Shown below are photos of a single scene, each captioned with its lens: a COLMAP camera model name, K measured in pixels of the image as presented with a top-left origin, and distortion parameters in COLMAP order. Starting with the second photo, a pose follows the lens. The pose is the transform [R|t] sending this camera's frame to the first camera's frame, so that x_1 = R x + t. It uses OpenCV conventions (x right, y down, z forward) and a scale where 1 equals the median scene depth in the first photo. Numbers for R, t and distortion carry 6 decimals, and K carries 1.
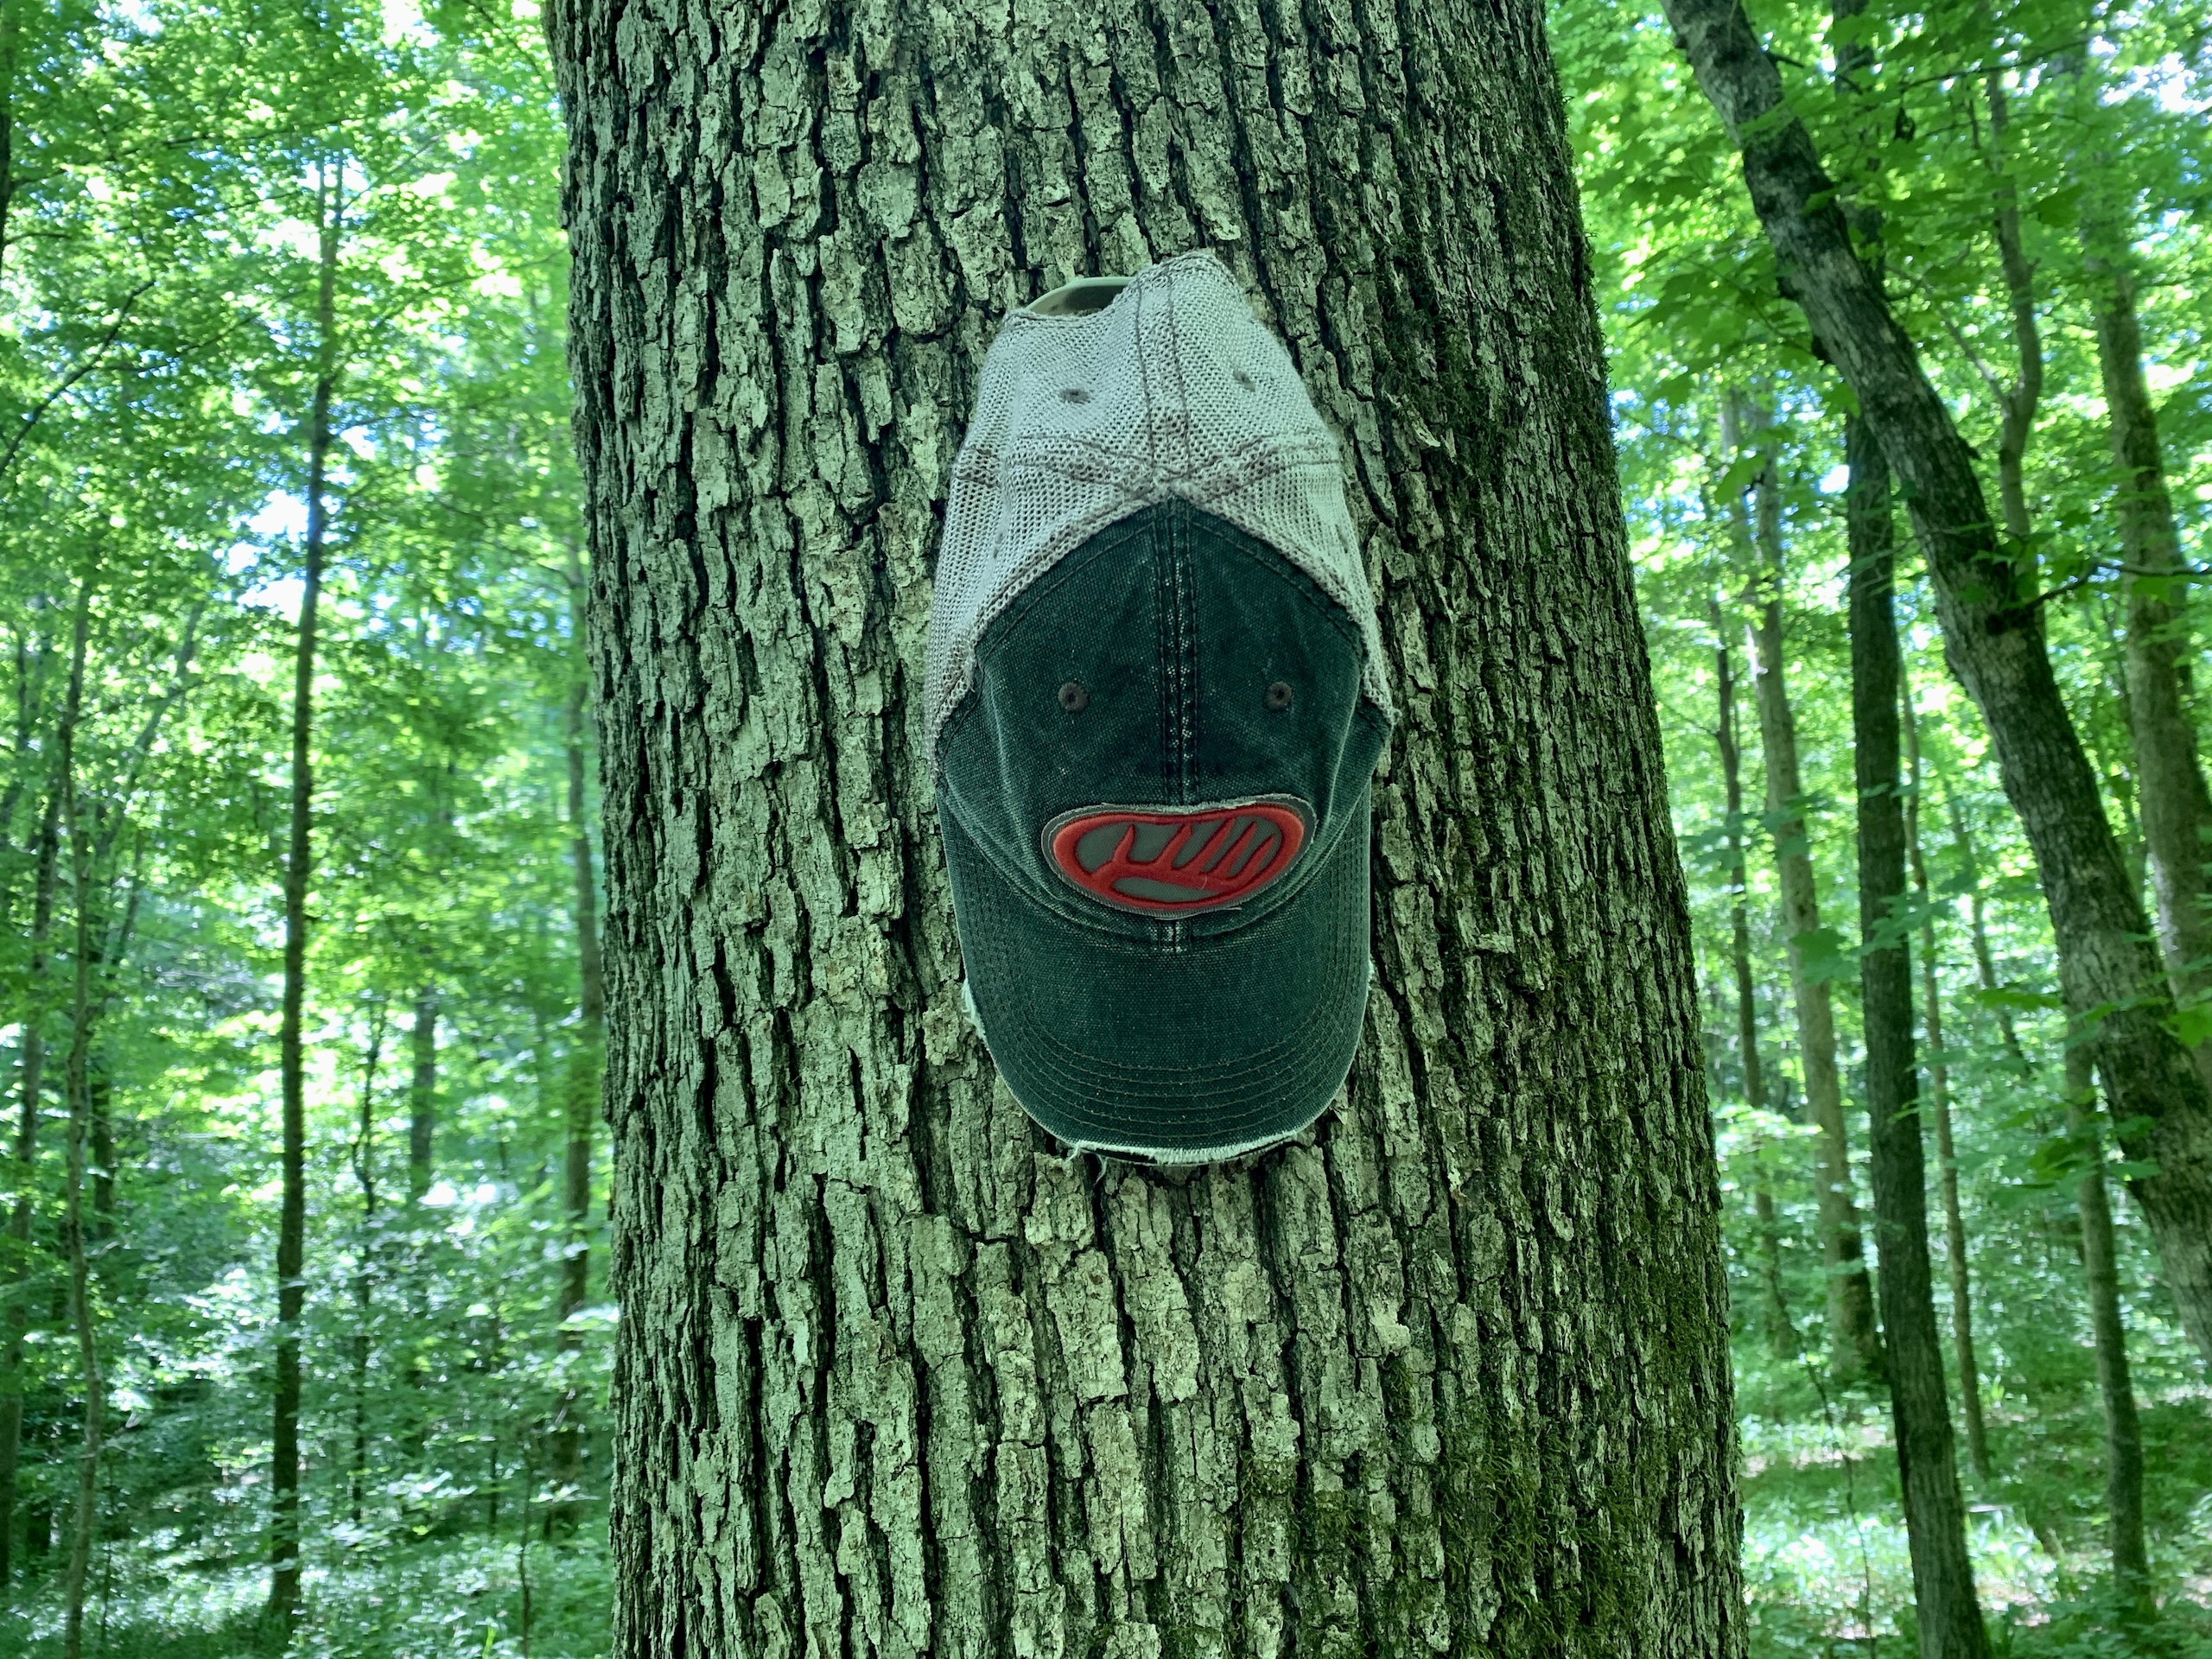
lens RADIAL K [[1685.9, 0, 1106.0], [0, 1685.9, 829.5], [0, 0, 1]] dist [-0.010465, -0.002758]
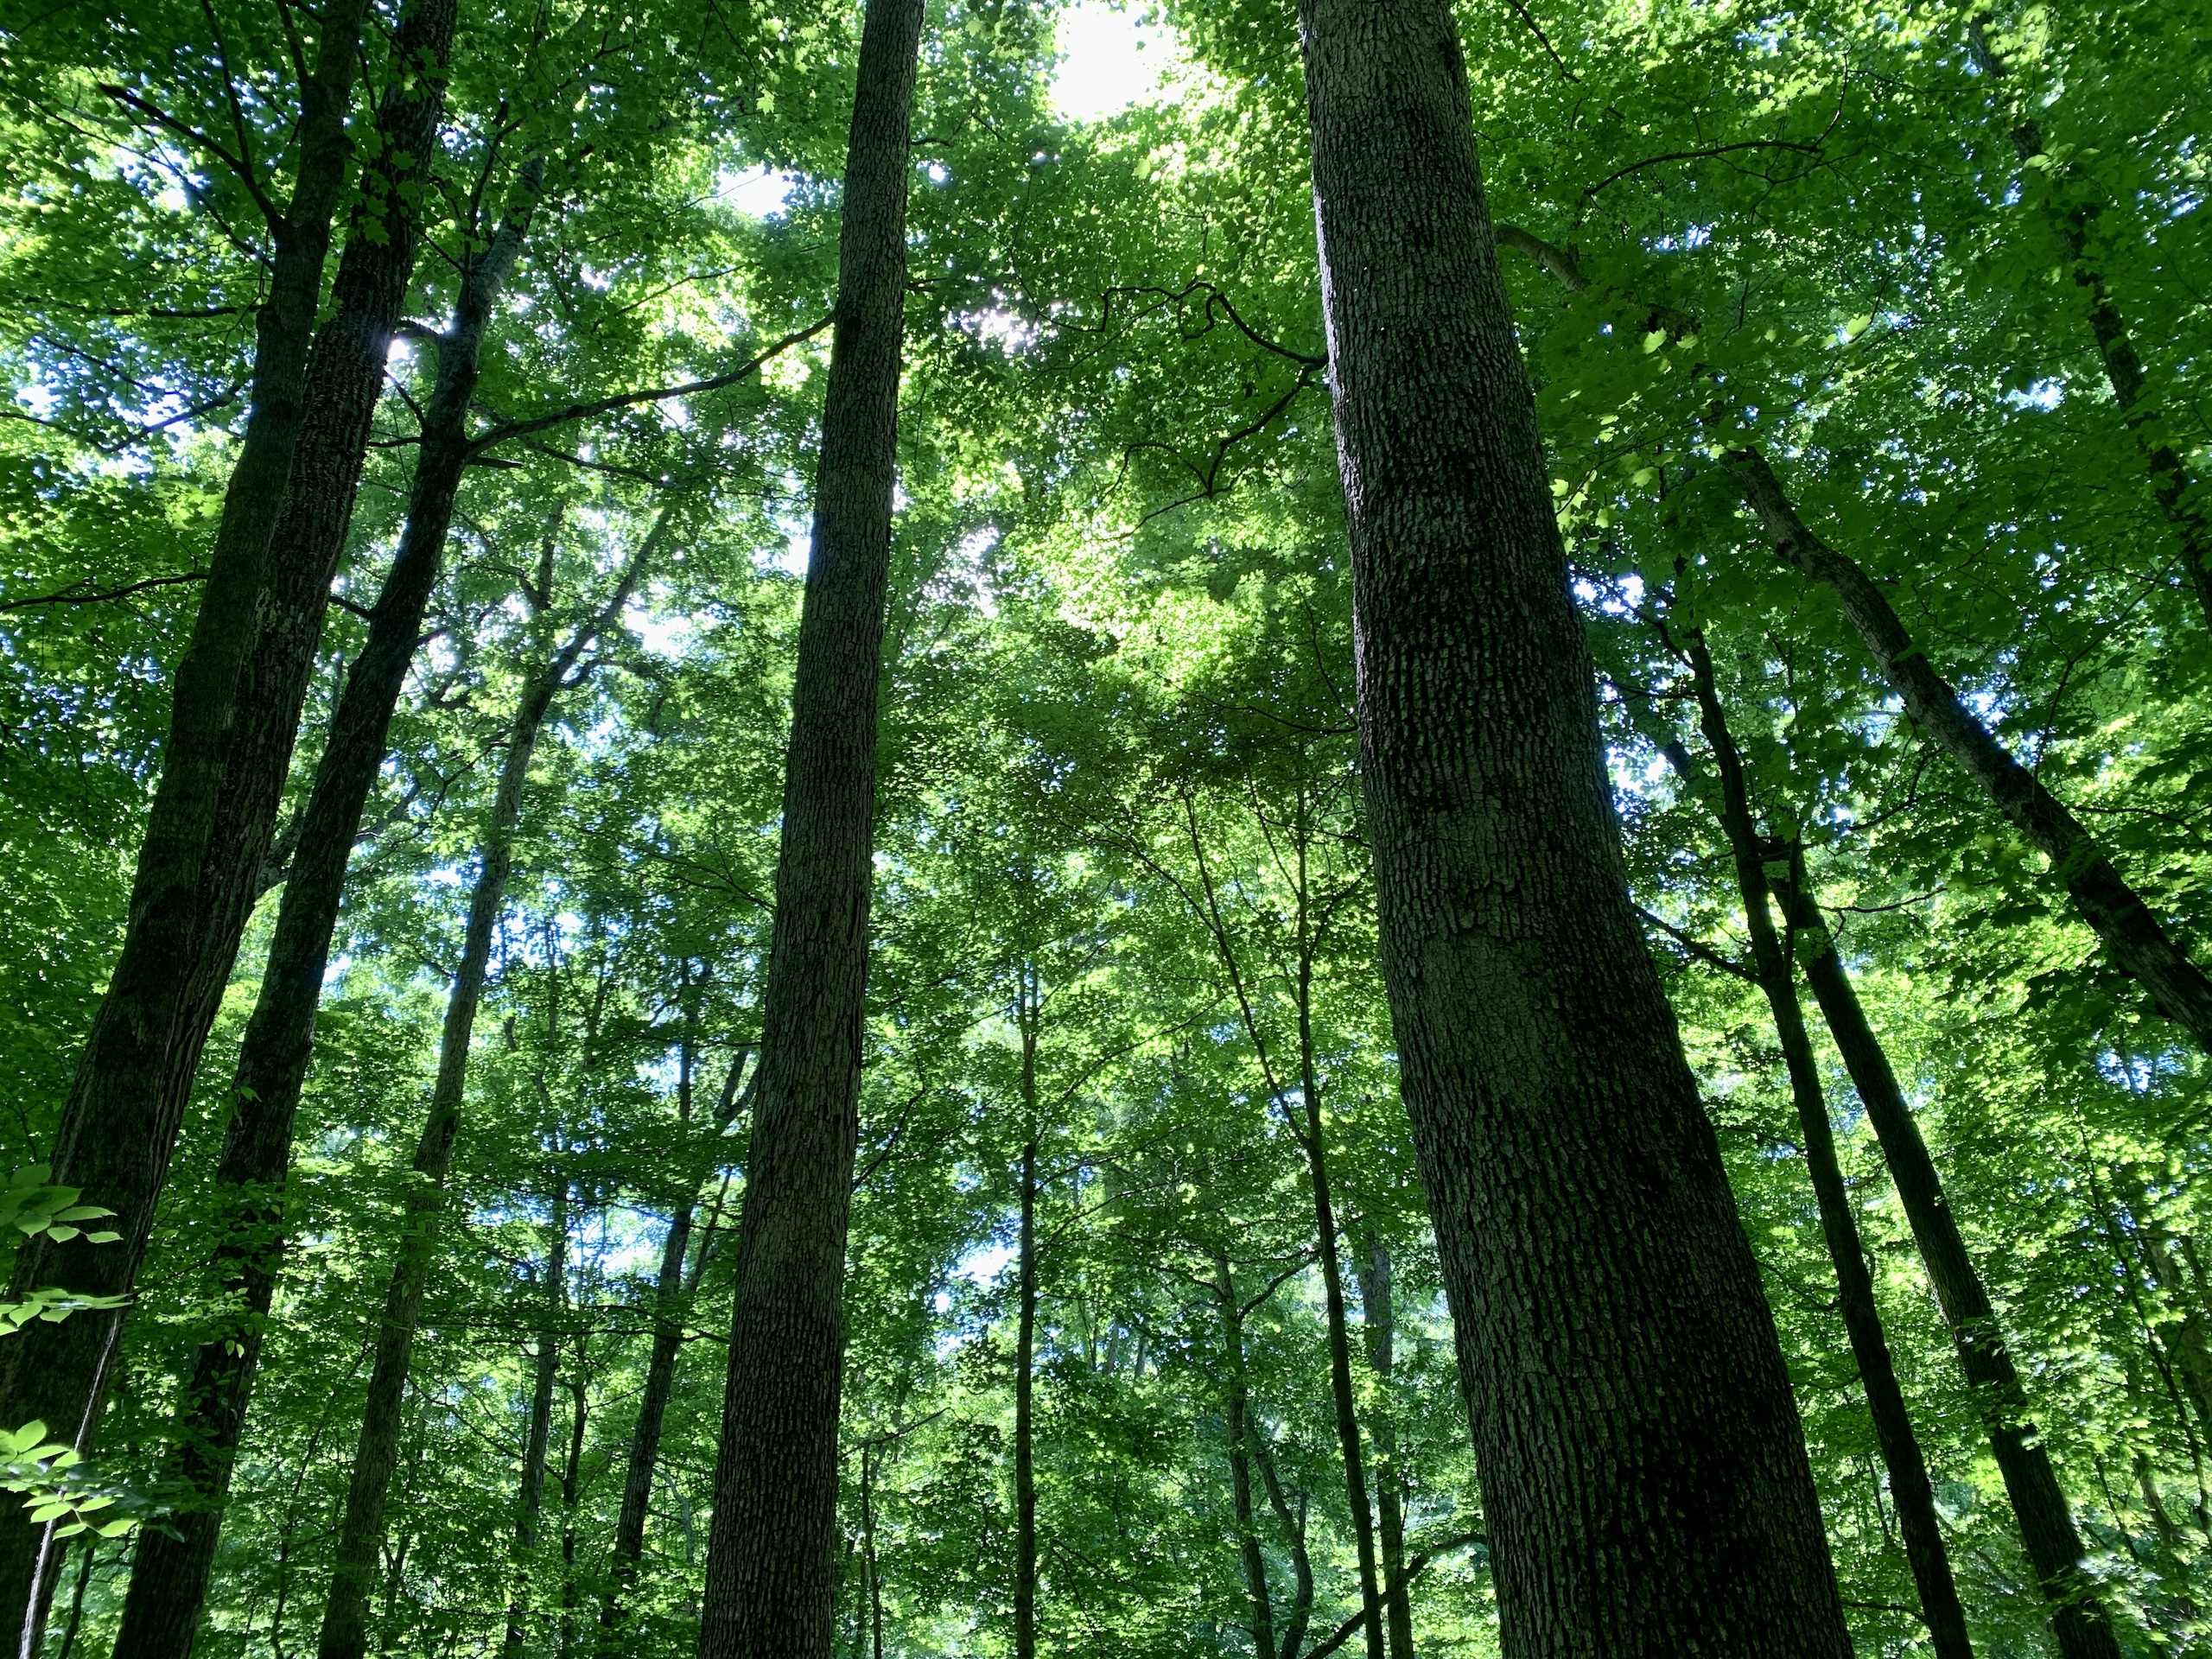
lens RADIAL K [[1658.8, 0, 1106.0], [0, 1658.8, 829.5], [0, 0, 1]] dist [0.046012, -0.000828]
pose [[0.930988, -0.187466, -0.313239, 0.413964], [0.047405, 0.912888, -0.405449, 0.583728], [0.361960, 0.362618, 0.858774, -3.413536]]
